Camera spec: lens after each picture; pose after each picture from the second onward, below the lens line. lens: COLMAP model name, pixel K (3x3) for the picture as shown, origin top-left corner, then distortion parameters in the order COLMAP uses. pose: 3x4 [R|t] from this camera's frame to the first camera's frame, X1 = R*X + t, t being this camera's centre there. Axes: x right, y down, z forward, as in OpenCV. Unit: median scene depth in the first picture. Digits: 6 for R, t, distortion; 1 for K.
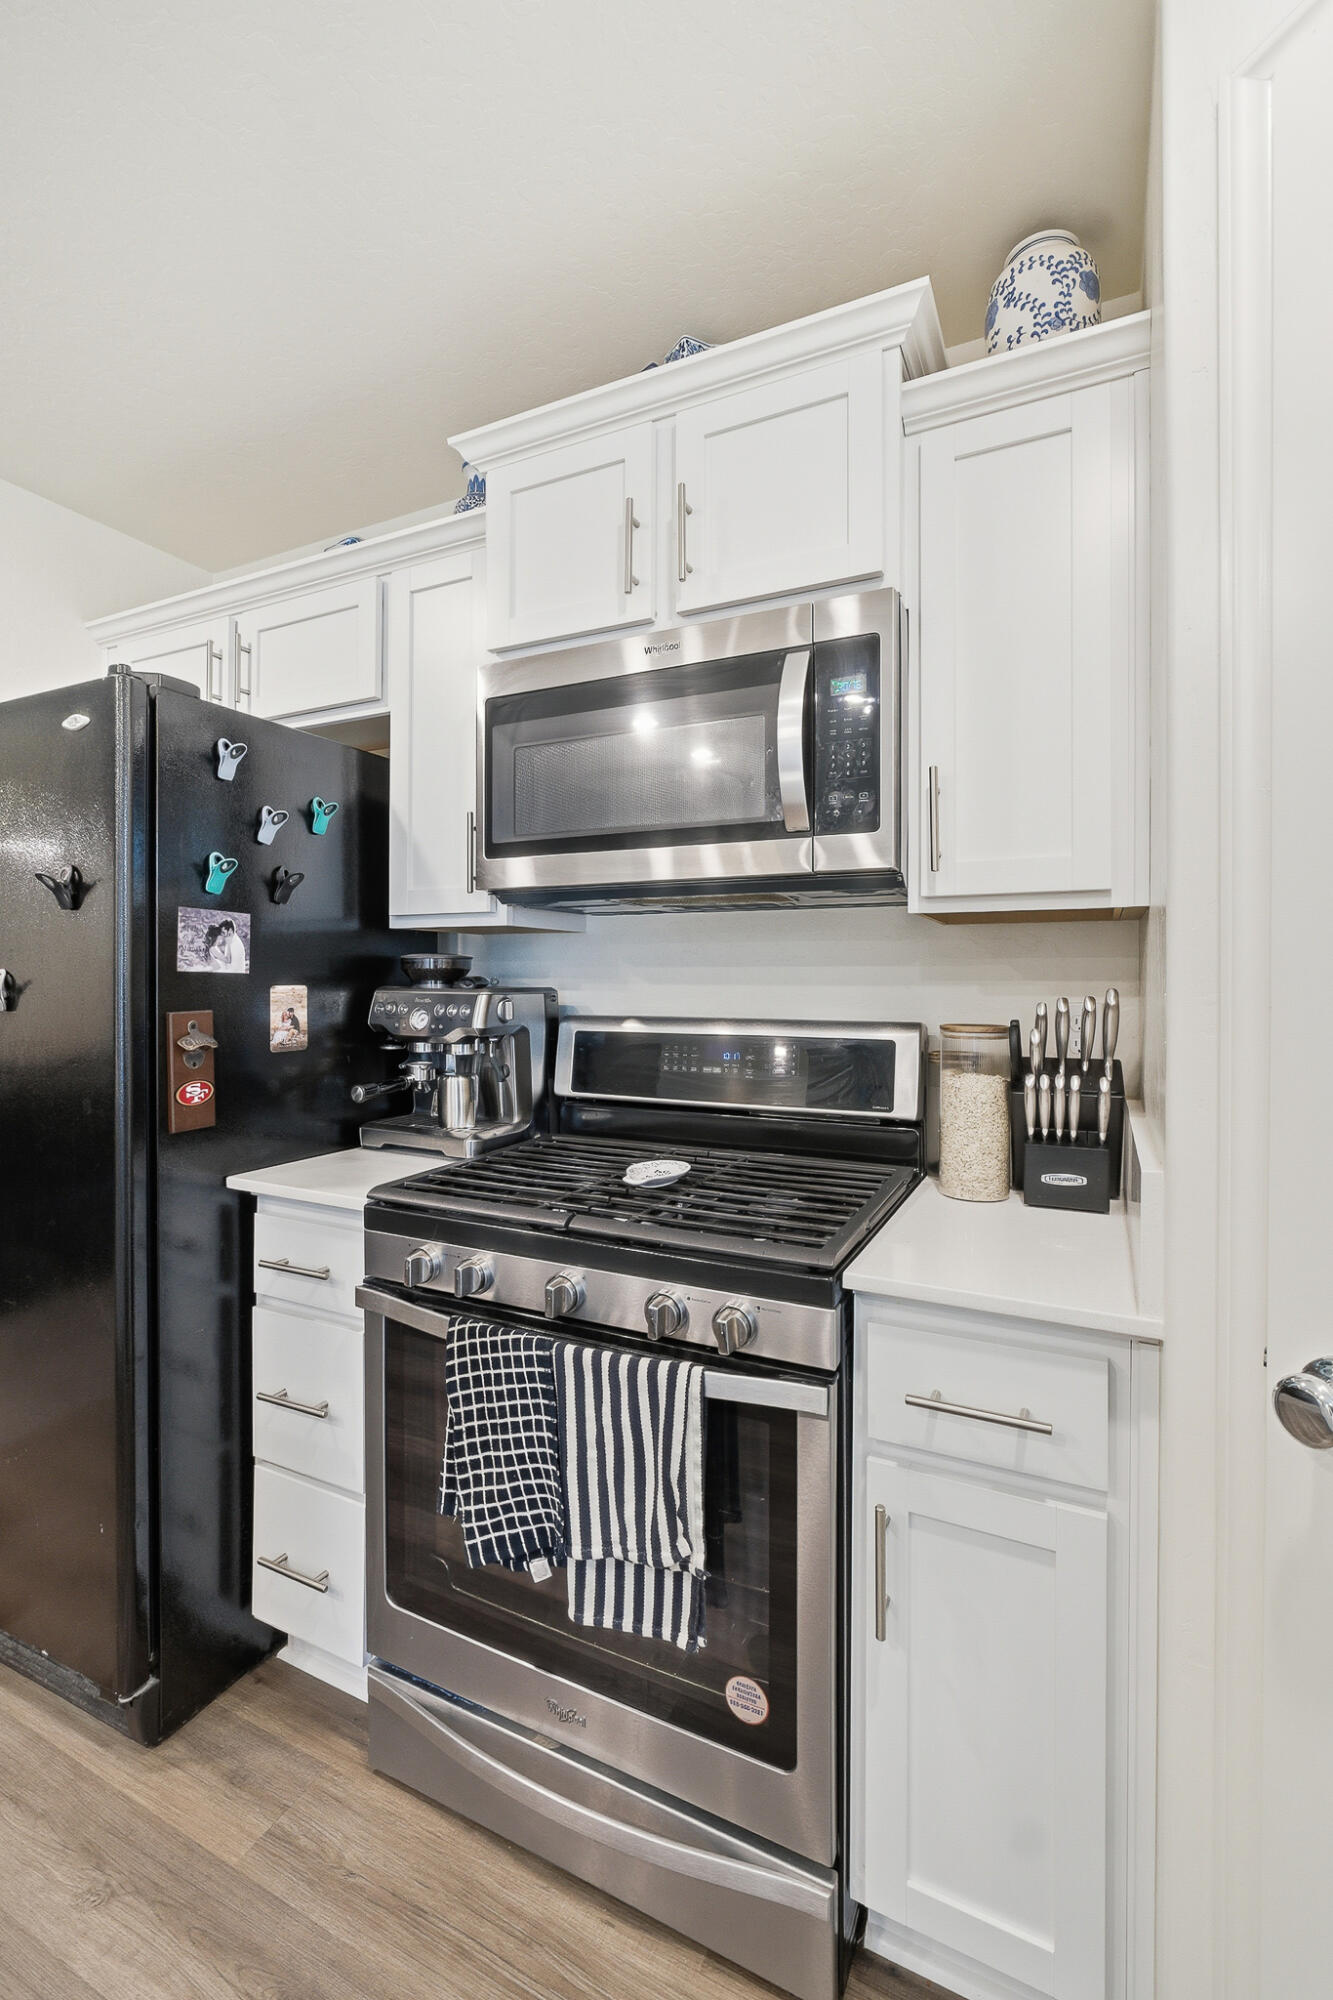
lens RADIAL K [[875.0, 0, 666.8], [0, 875.0, 976.8], [0, 0, 1]] dist [-0.007391, -0.000012]
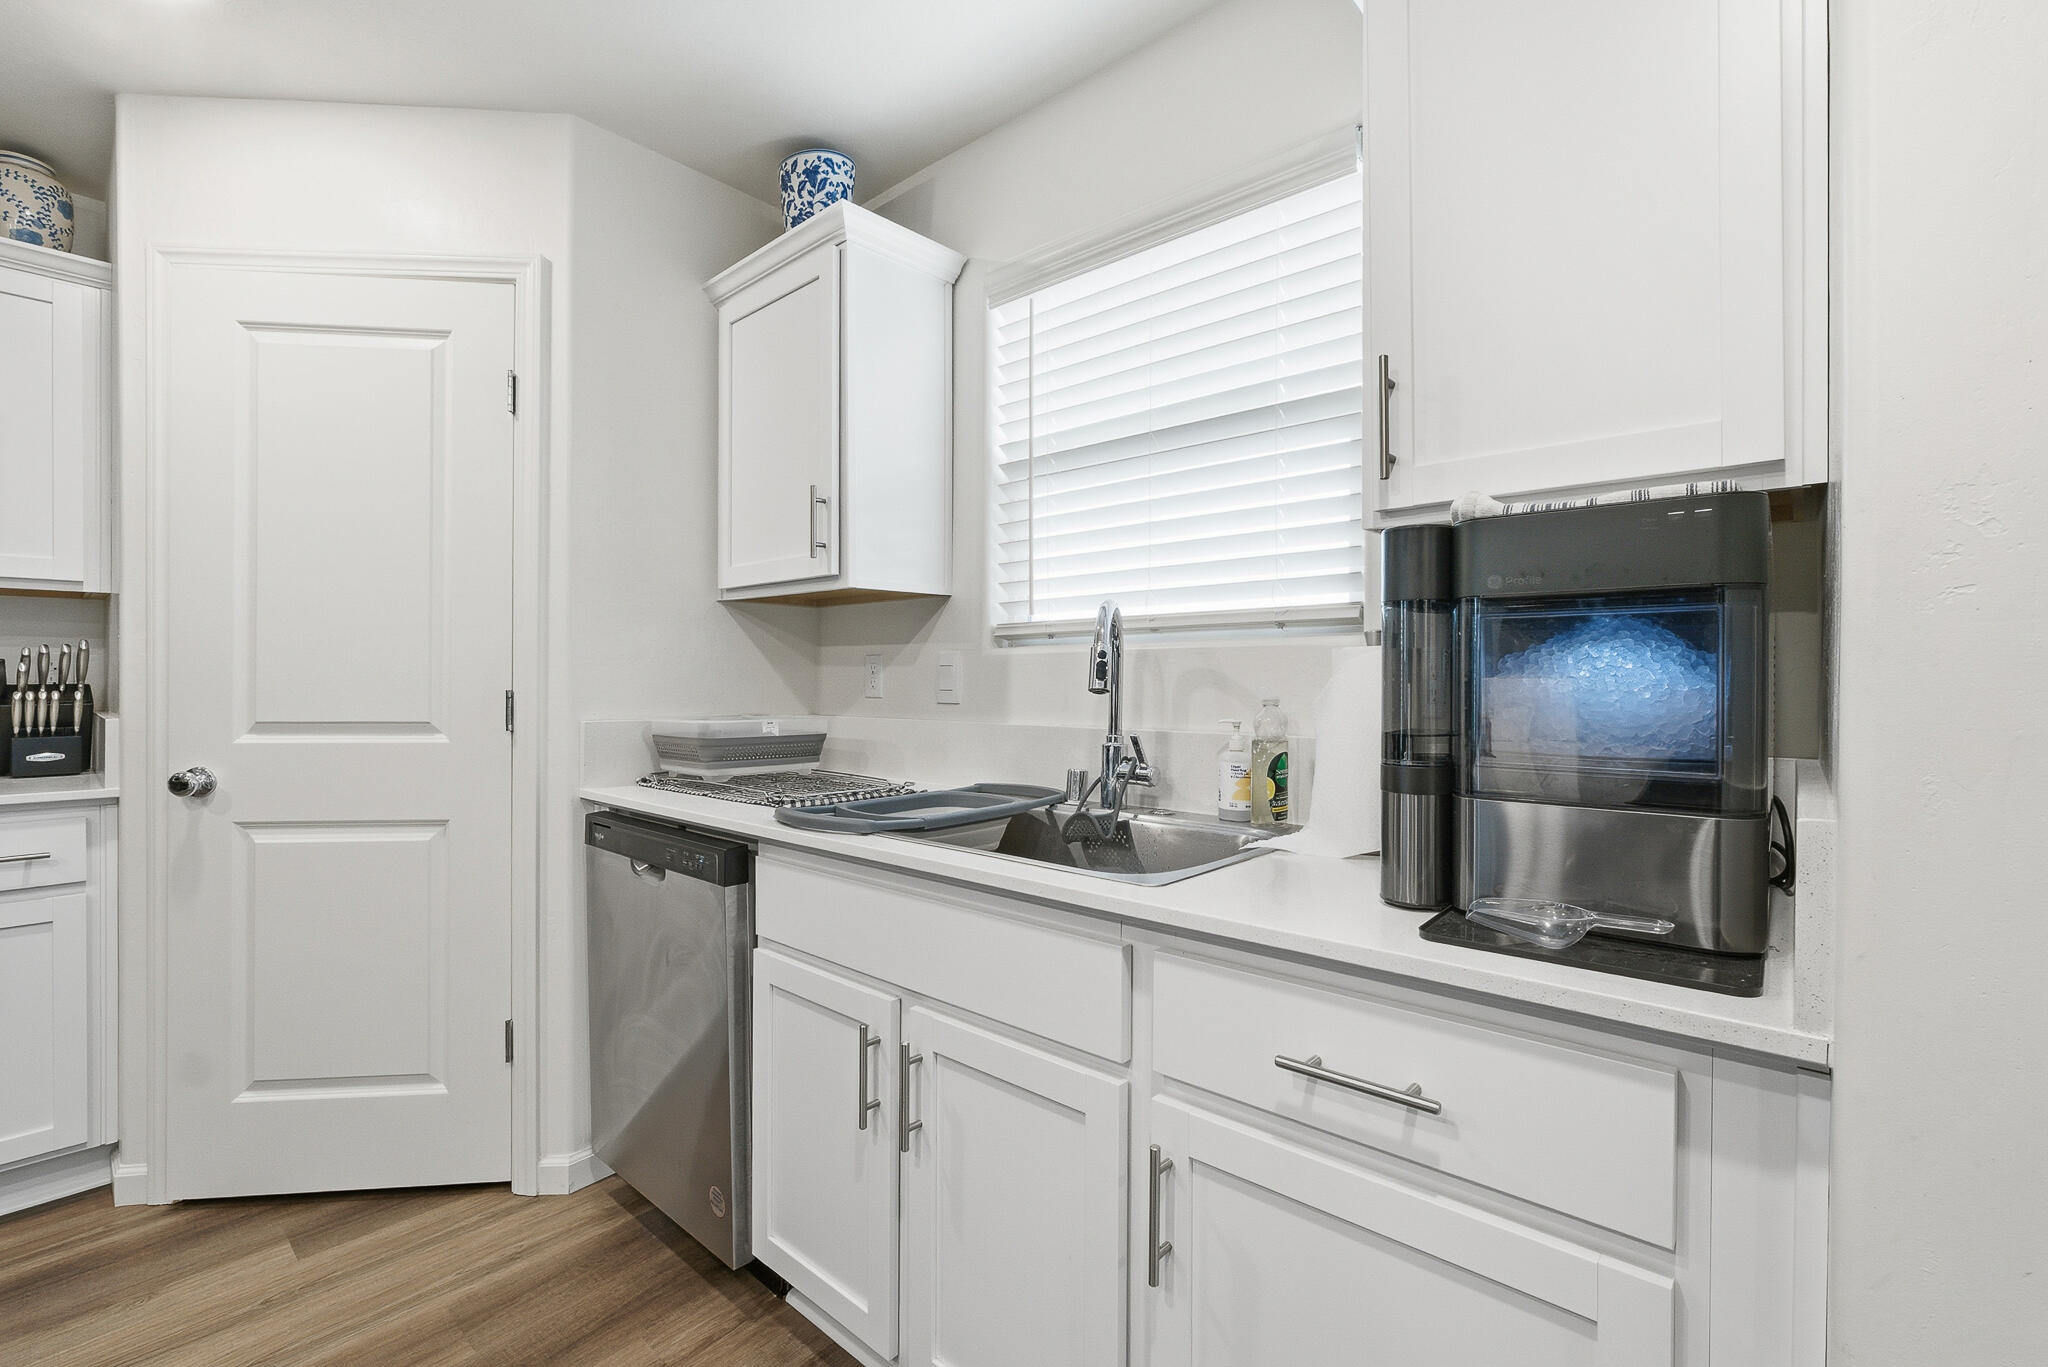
lens RADIAL K [[878.1, 0, 1002.7], [0, 878.1, 696.0], [0, 0, 1]] dist [-0.009959, 0.003419]
pose [[0.271578, -0.007932, 0.962384, -0.618007], [-0.004274, 0.999946, 0.009448, 0.096832], [-0.962407, -0.006679, 0.271529, -1.144767]]
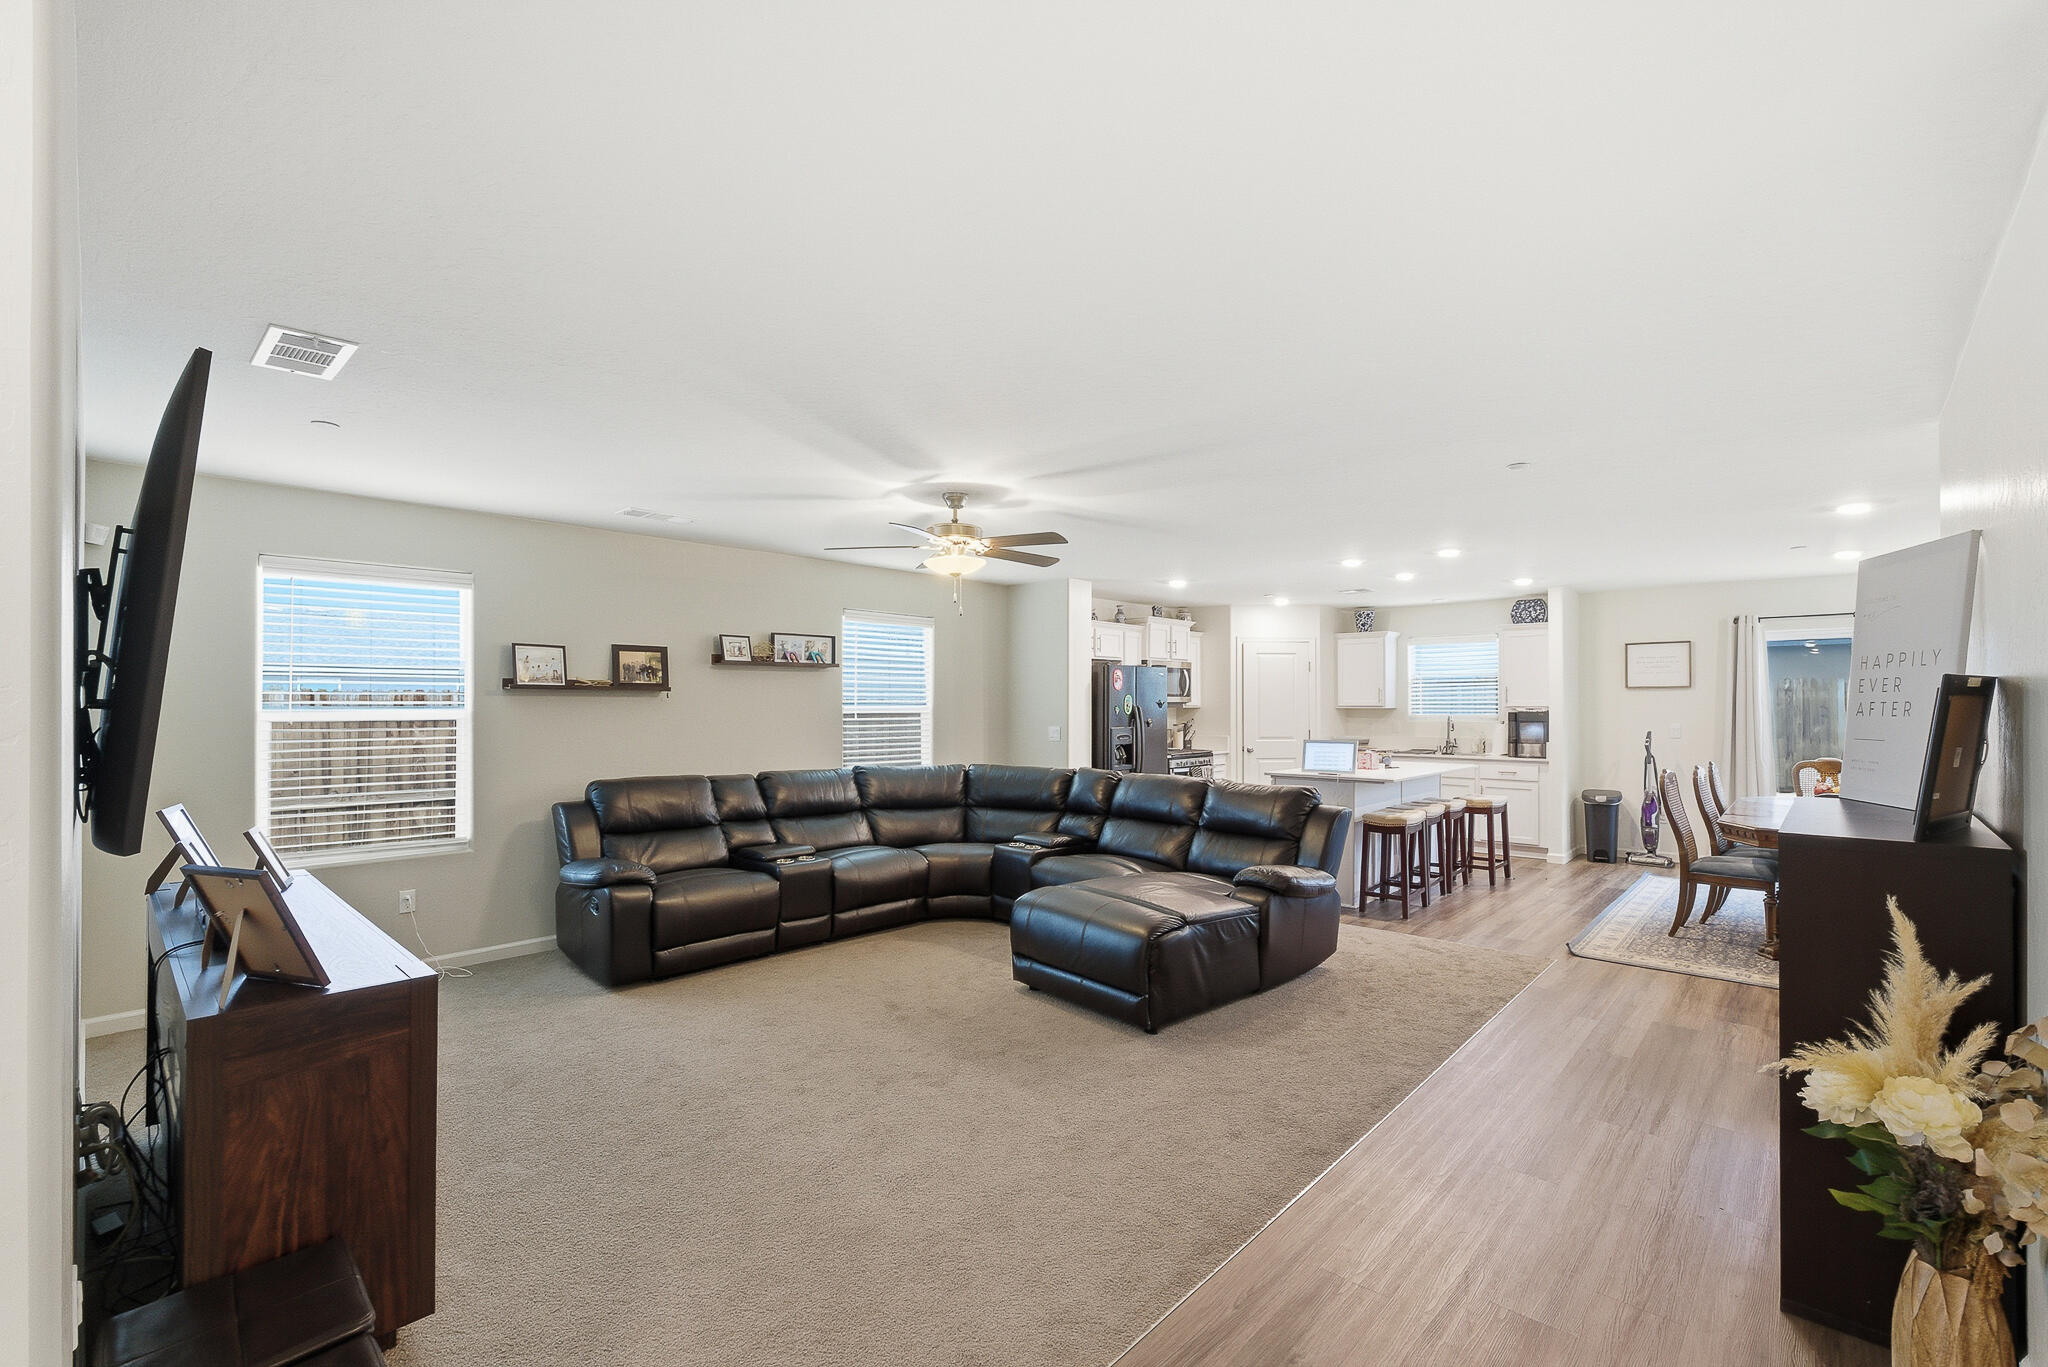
lens RADIAL K [[863.7, 0, 1024.0], [0, 863.7, 683.5], [0, 0, 1]] dist [-0.001657, -0.000004]
pose [[0.291435, 0.019353, 0.956395, -6.652567], [0.004948, 0.999751, -0.021738, -0.125103], [-0.956578, 0.011068, 0.291267, 0.236447]]
